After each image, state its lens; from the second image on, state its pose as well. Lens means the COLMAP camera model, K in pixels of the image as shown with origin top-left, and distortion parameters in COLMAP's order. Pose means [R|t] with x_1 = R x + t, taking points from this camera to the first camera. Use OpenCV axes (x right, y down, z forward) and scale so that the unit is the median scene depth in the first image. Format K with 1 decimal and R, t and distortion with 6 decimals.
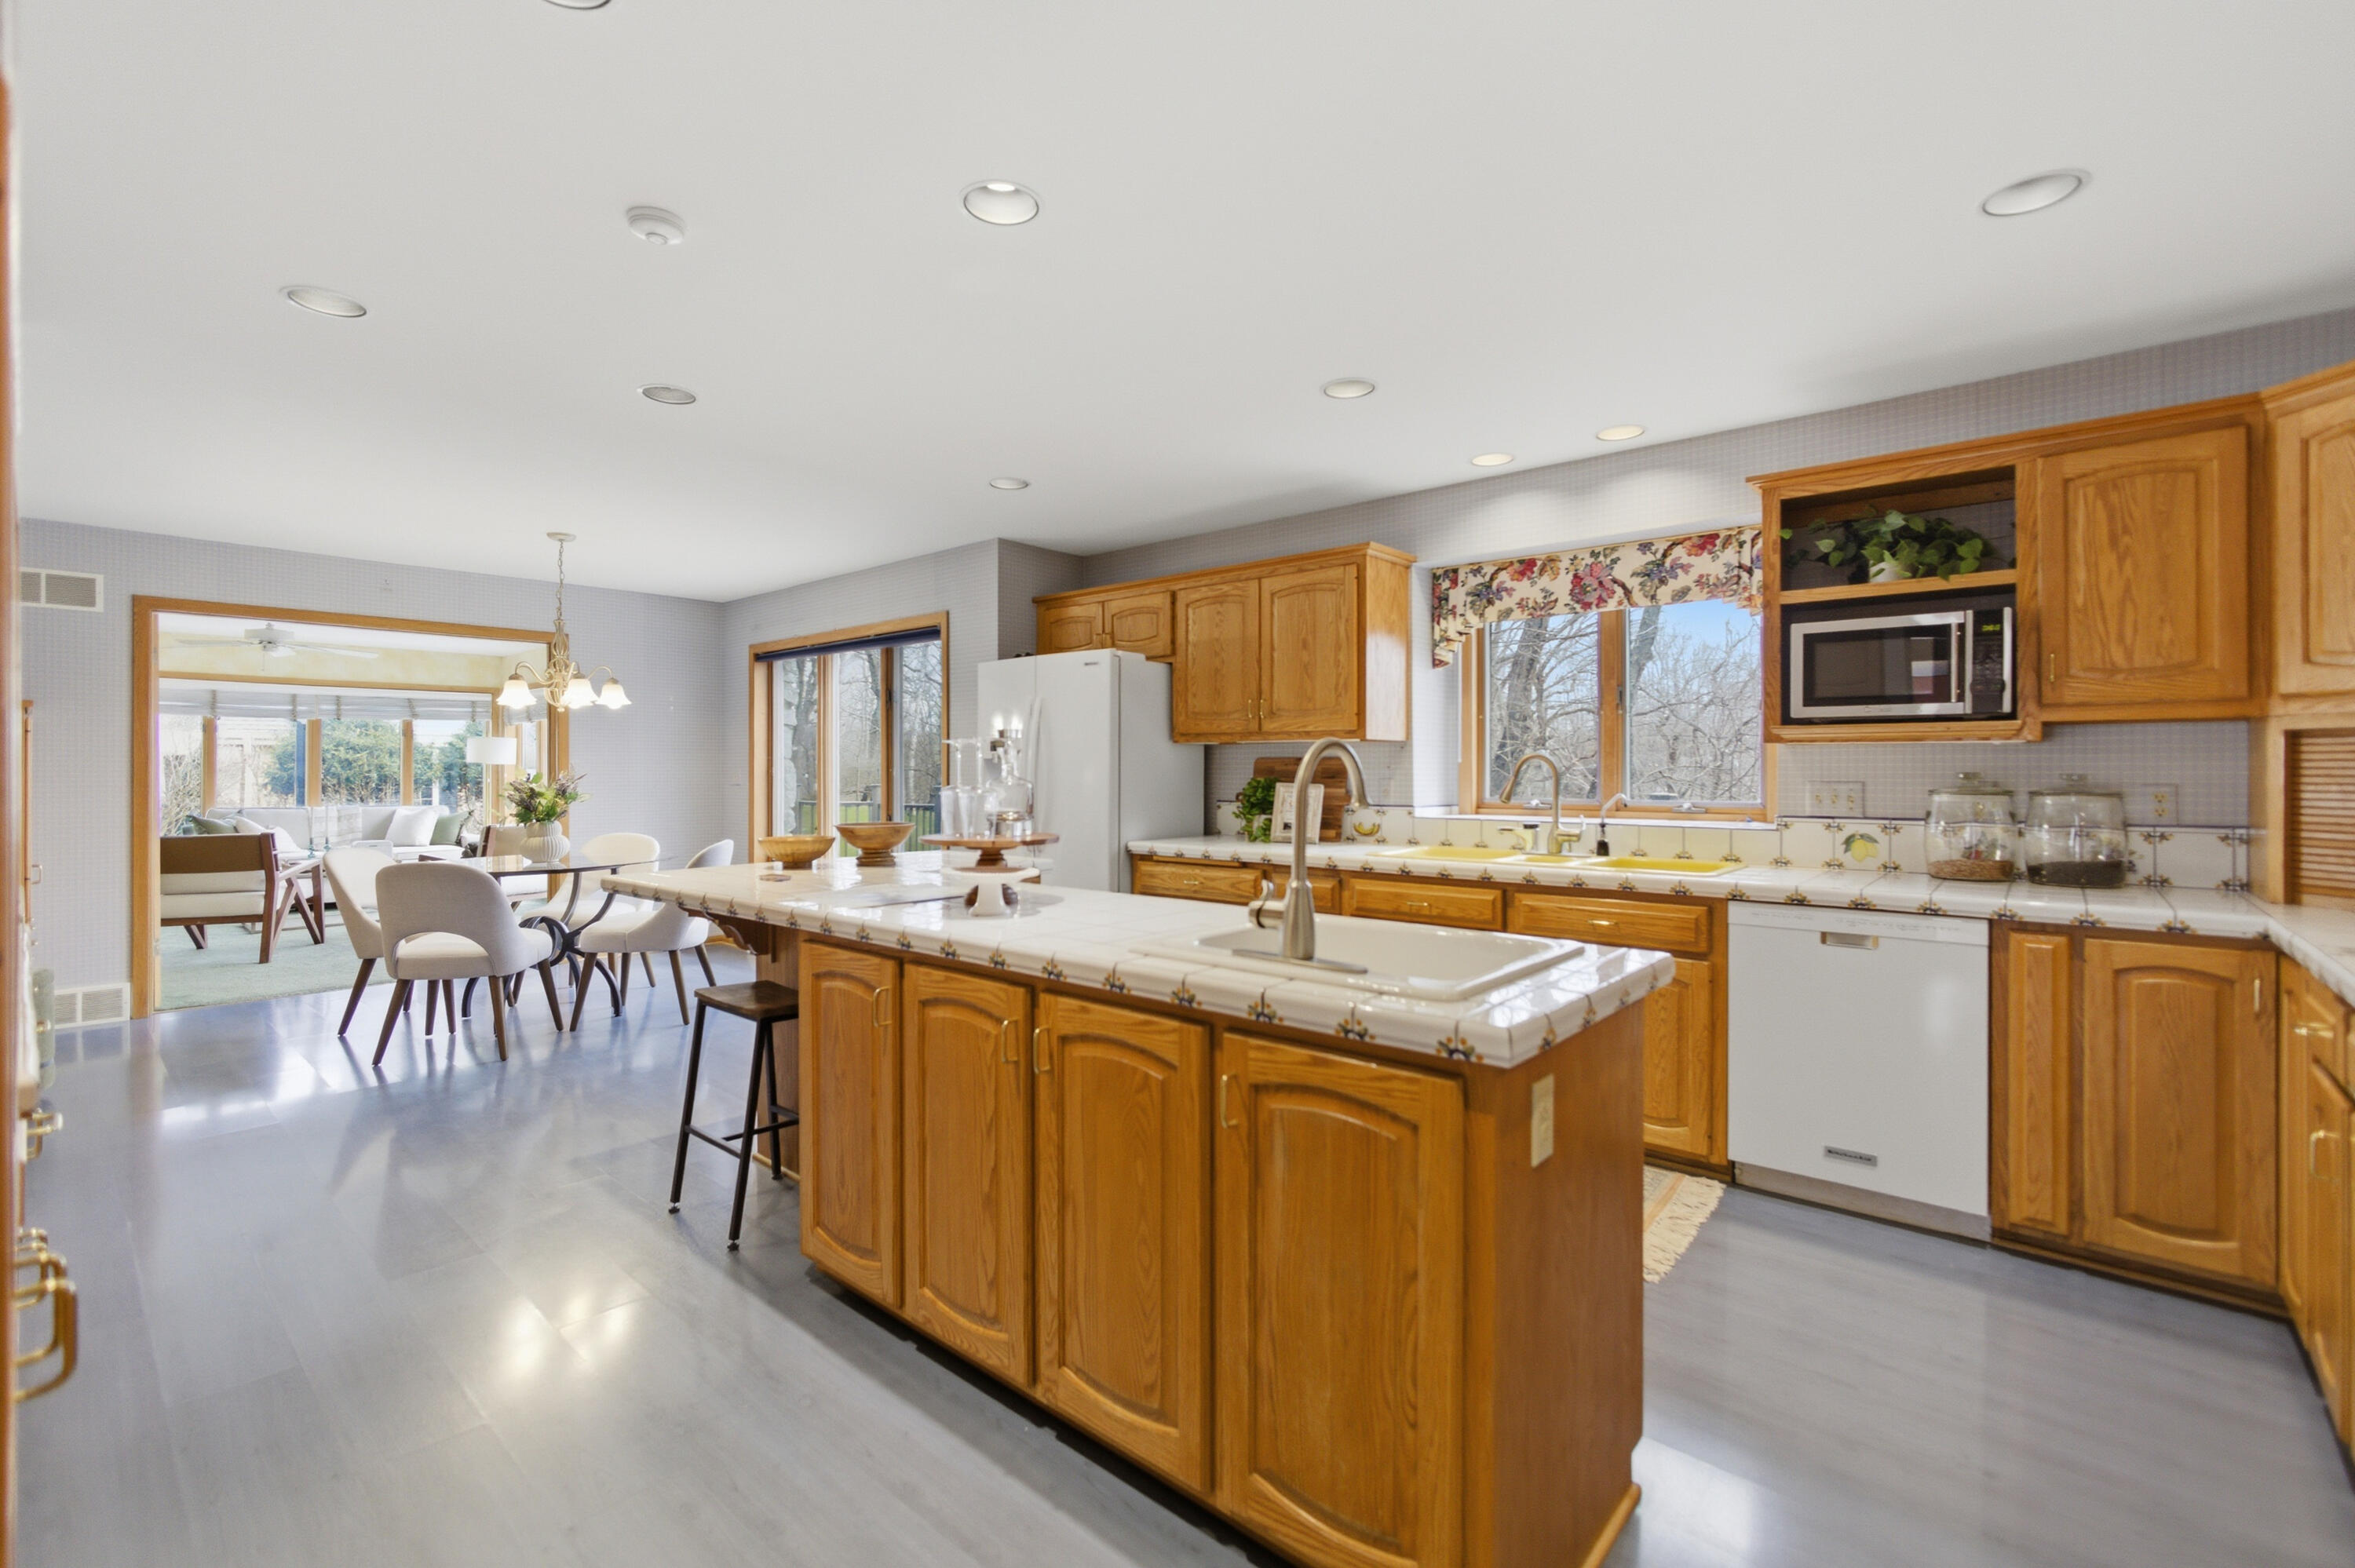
lens RADIAL K [[1019.1, 0, 1166.8], [0, 1019.1, 769.4], [0, 0, 1]] dist [-0.003757, 0.000118]
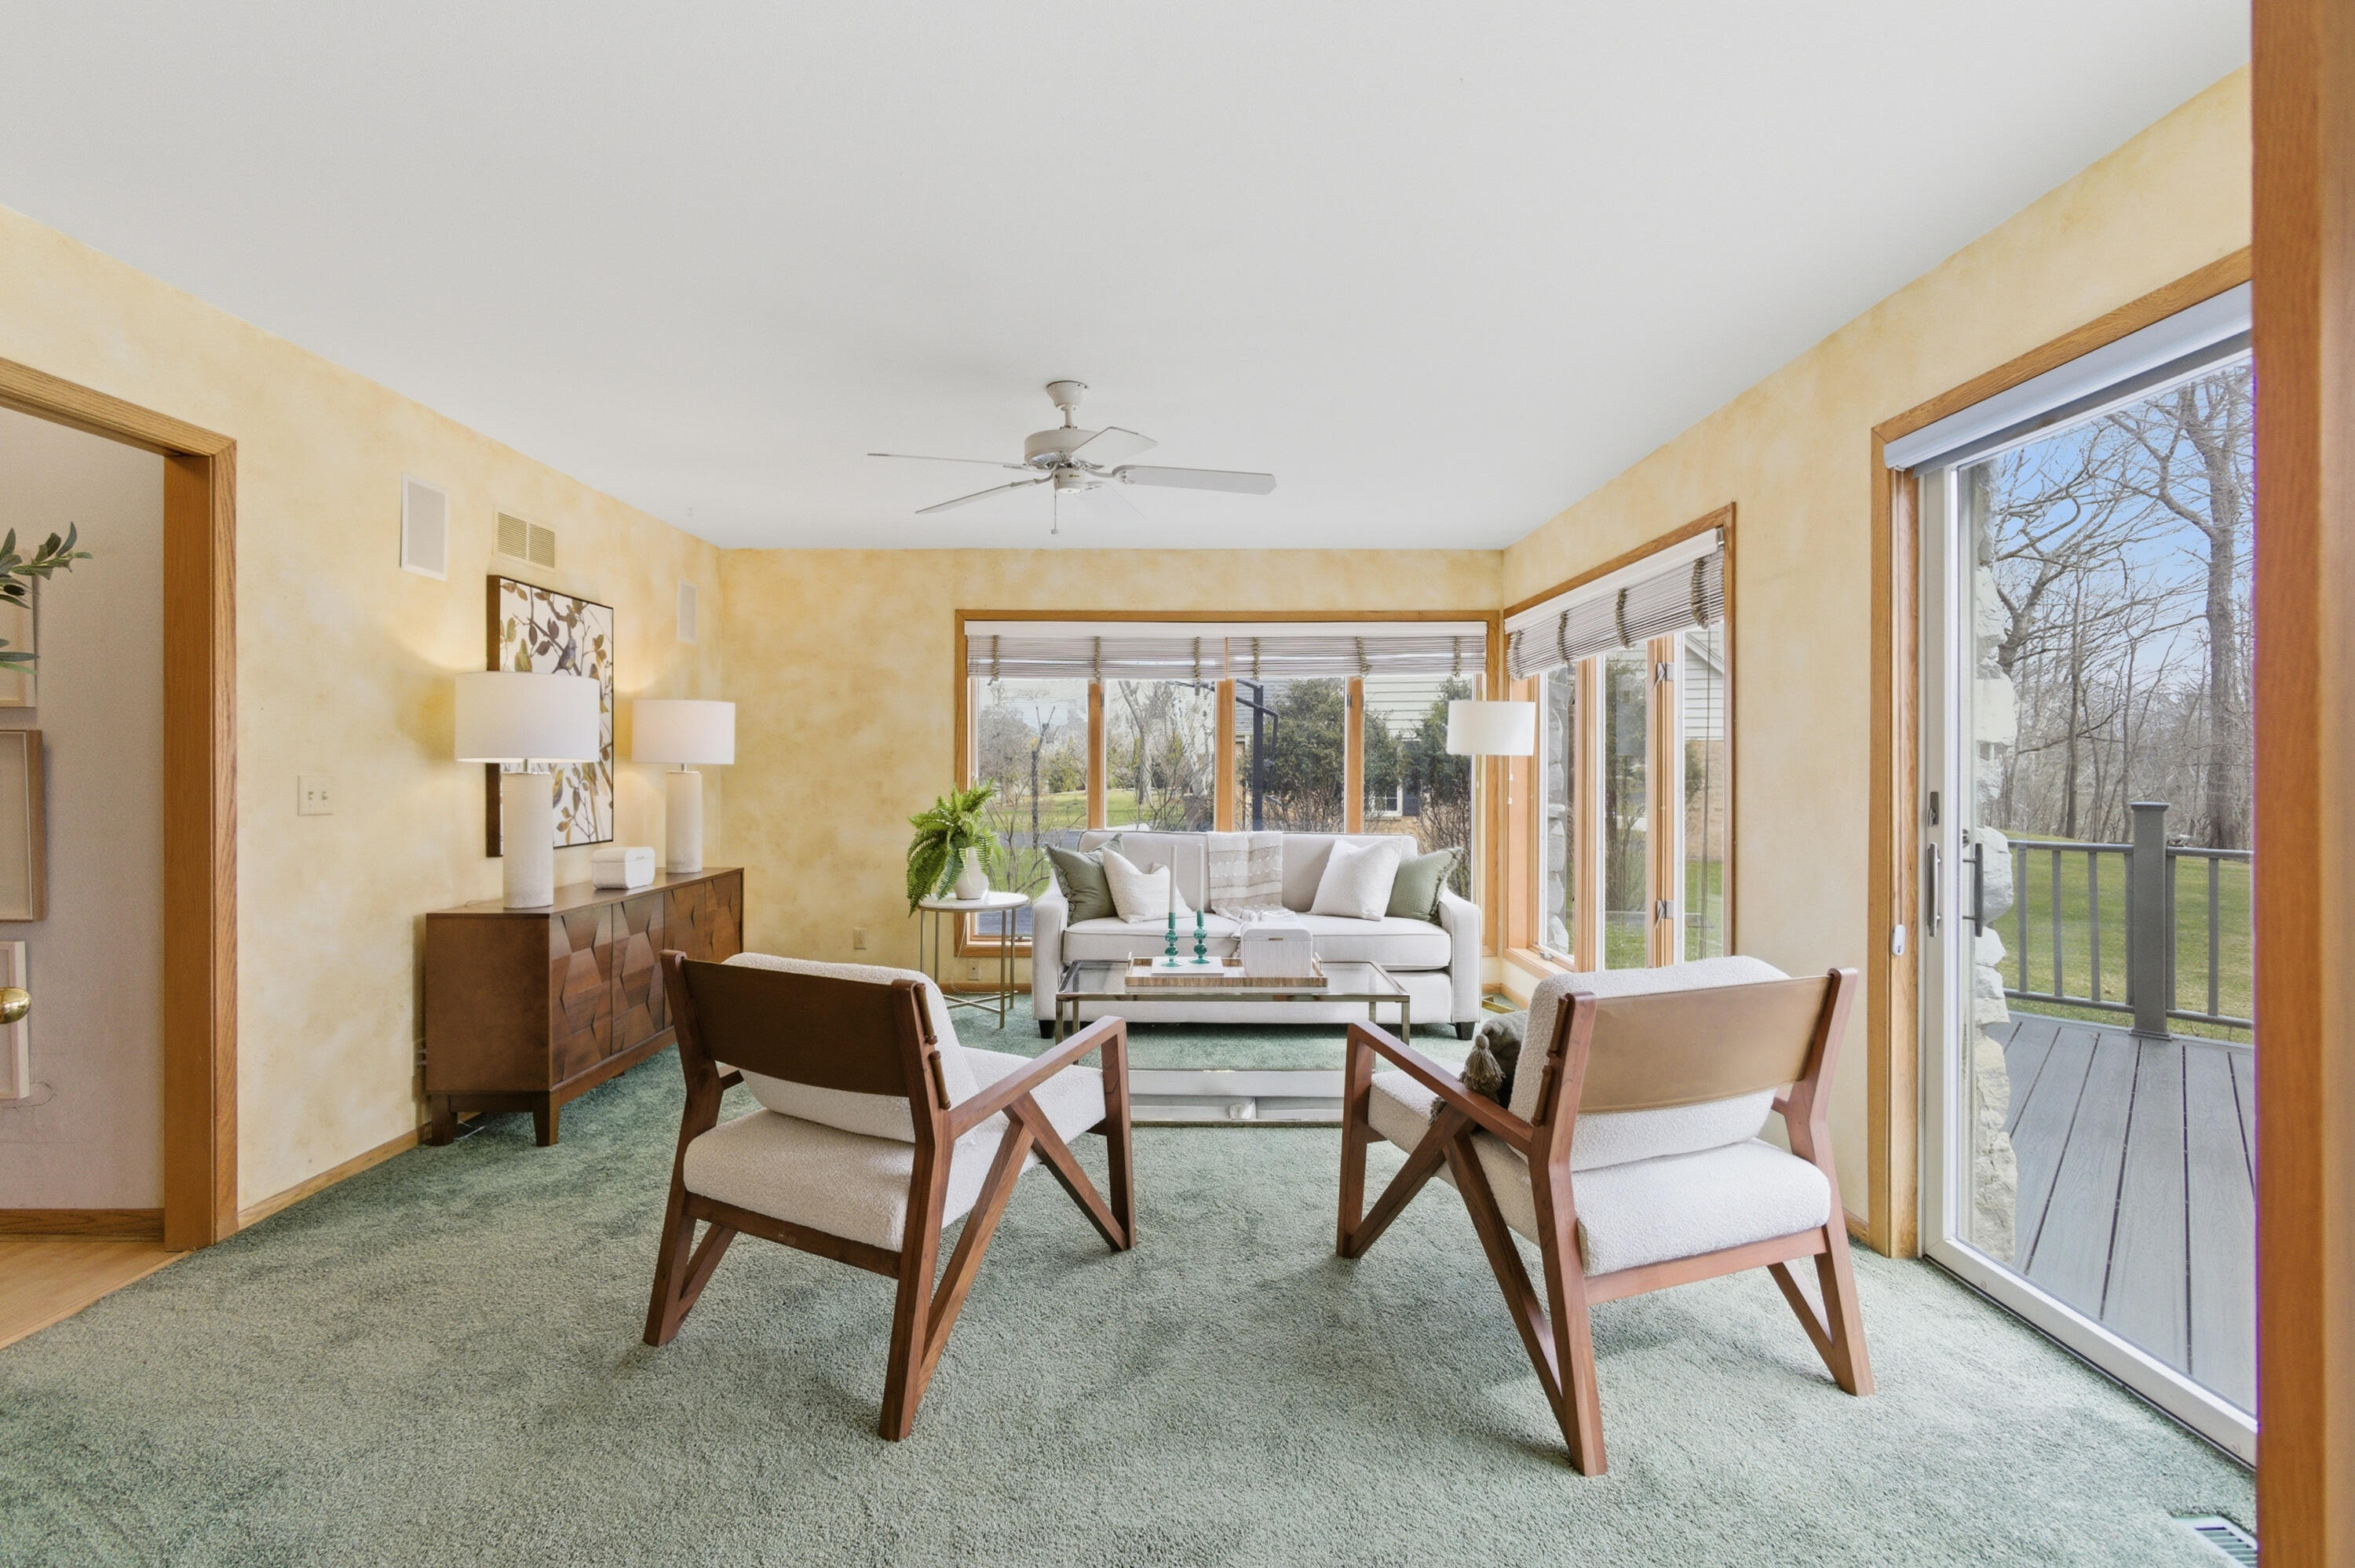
lens RADIAL K [[1019.1, 0, 1166.8], [0, 1019.1, 769.4], [0, 0, 1]] dist [-0.003757, 0.000118]
pose [[0.660758, 0.003336, -0.750592, -0.587093], [-0.000130, 0.999991, 0.004330, -0.000168], [0.750599, -0.002764, 0.660752, 0.822140]]
